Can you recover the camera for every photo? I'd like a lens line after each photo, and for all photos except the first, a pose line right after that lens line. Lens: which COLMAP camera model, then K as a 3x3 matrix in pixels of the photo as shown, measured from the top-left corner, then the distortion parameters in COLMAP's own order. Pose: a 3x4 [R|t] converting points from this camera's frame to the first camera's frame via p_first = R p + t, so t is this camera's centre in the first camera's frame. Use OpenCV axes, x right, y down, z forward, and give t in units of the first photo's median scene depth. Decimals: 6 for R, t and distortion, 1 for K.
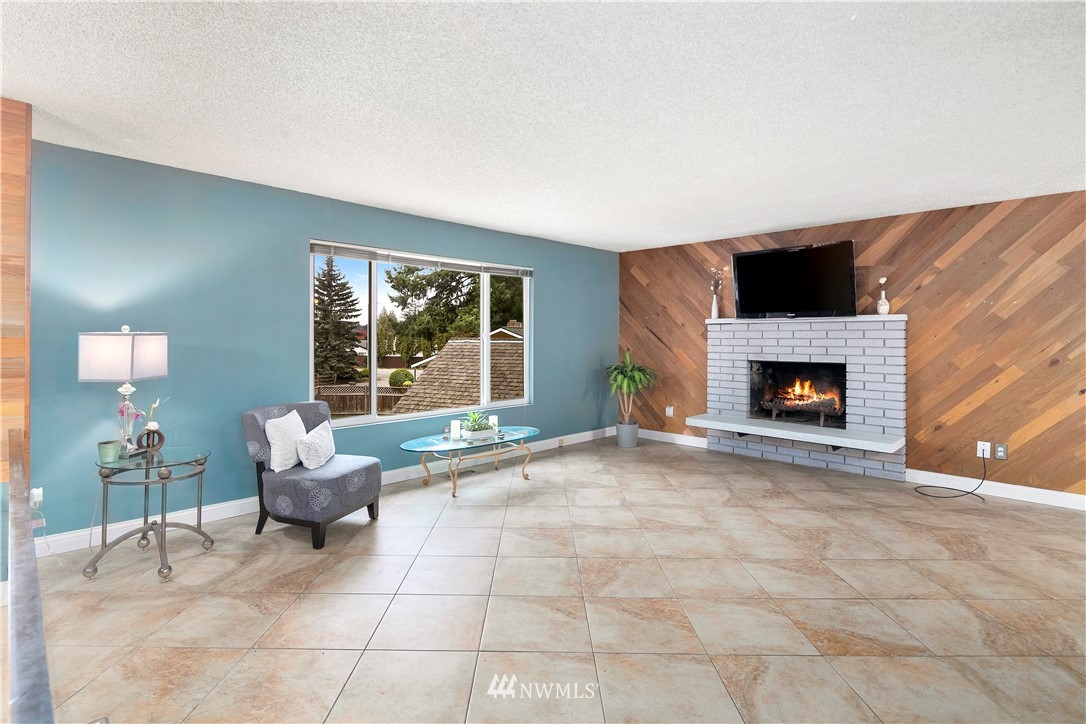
lens RADIAL K [[525.9, 0, 531.7], [0, 525.9, 335.4], [0, 0, 1]] dist [0.005874, -0.003763]
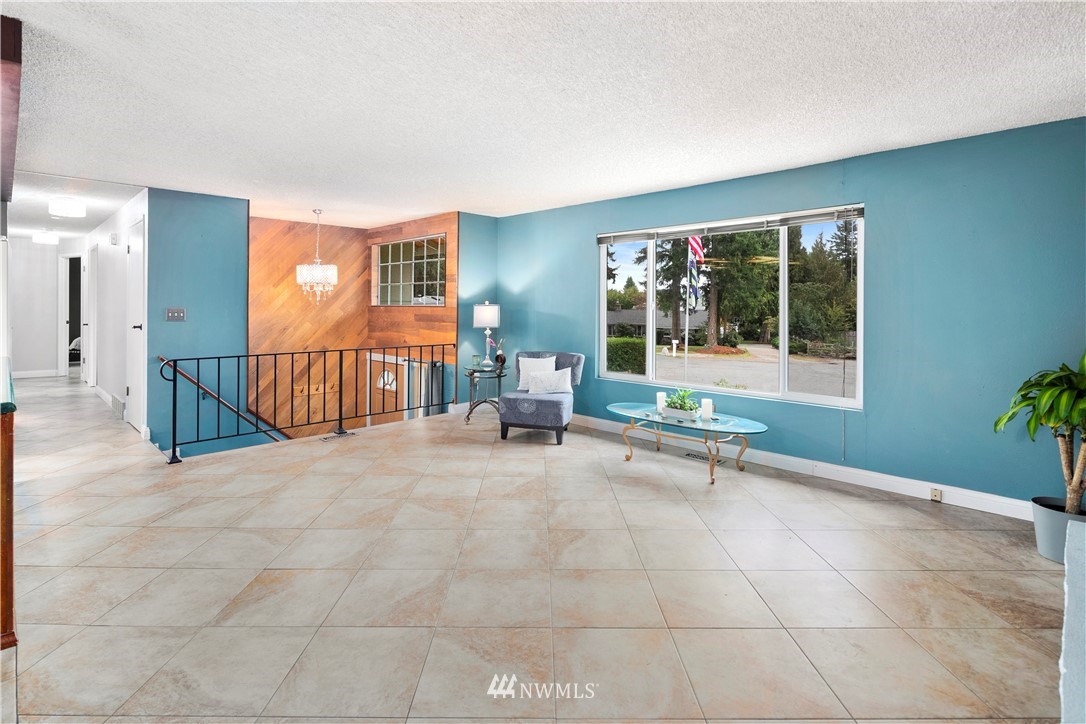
lens RADIAL K [[525.9, 0, 544.6], [0, 525.9, 306.6], [0, 0, 1]] dist [0.005874, -0.003763]
pose [[0.018851, -0.001474, -0.999821, 1.242432], [-0.002323, 0.999996, -0.001518, 0.004471], [0.999820, 0.002351, 0.018848, 1.134247]]
